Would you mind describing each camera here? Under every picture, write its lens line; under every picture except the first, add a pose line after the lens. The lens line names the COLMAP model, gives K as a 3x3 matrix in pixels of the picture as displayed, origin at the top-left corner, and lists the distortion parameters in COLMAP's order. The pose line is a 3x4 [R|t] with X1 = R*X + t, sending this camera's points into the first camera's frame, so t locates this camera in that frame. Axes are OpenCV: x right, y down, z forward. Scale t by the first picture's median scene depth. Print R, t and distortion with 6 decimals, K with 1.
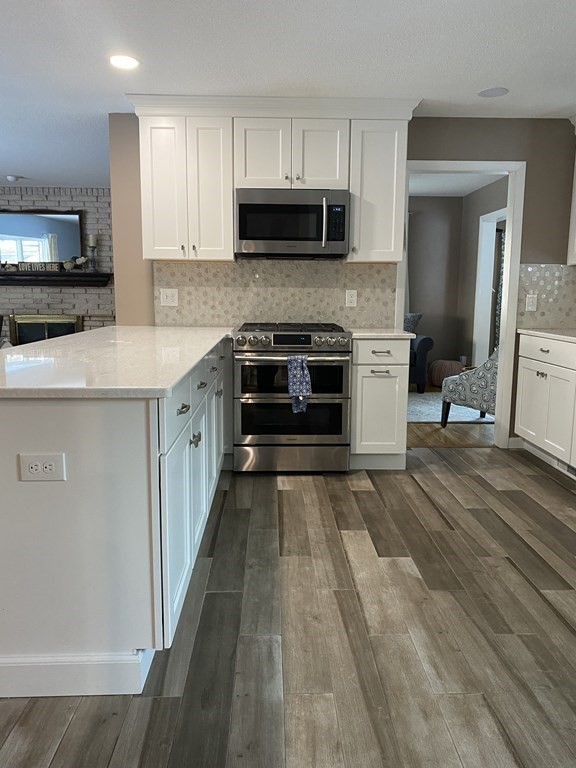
lens RADIAL K [[584.1, 0, 287.2], [0, 584.1, 376.9], [0, 0, 1]] dist [0.046423, -0.070586]
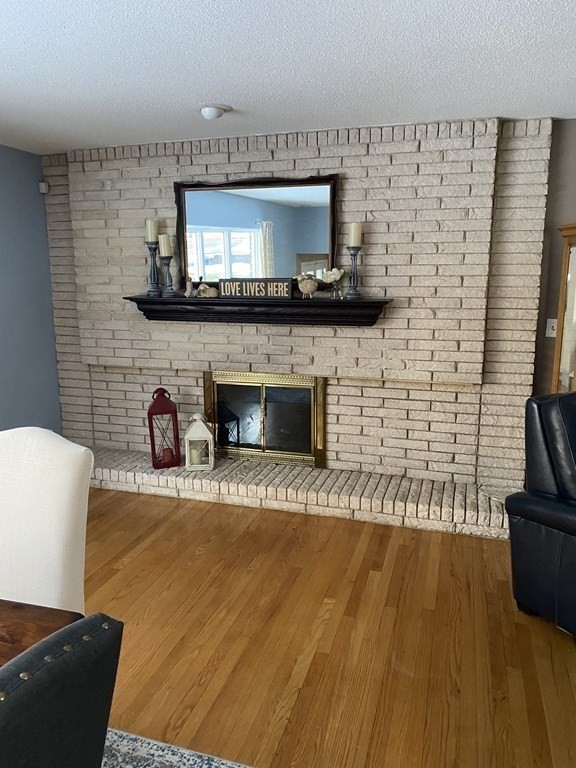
lens RADIAL K [[584.1, 0, 290.4], [0, 584.1, 386.9], [0, 0, 1]] dist [0.046423, -0.070586]
pose [[0.948960, 0.049797, -0.311440, -0.220036], [-0.034899, 0.997972, 0.053232, -0.126302], [0.313460, -0.039646, 0.948774, 0.498929]]
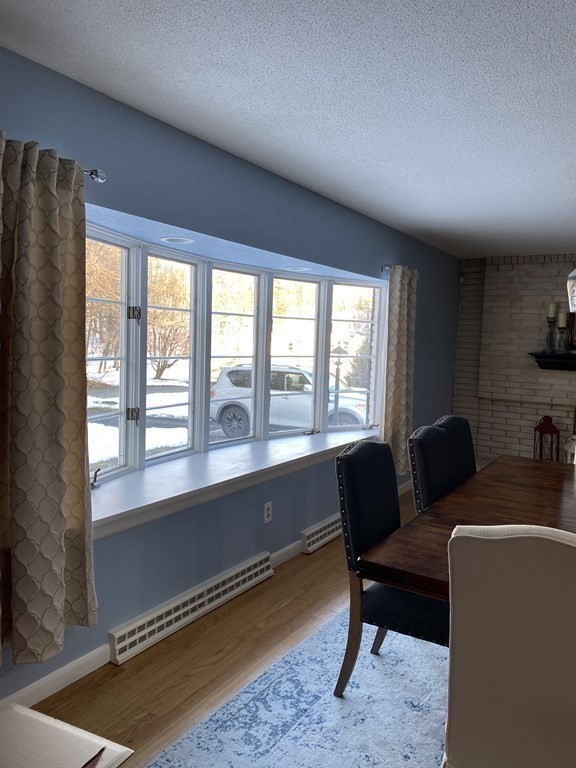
lens RADIAL K [[584.1, 0, 291.9], [0, 584.1, 379.8], [0, 0, 1]] dist [0.046423, -0.070586]
pose [[0.833132, 0.062873, -0.549489, -0.366246], [-0.105898, 0.993270, -0.046912, -0.063644], [0.542841, 0.097273, 0.834183, 0.106874]]
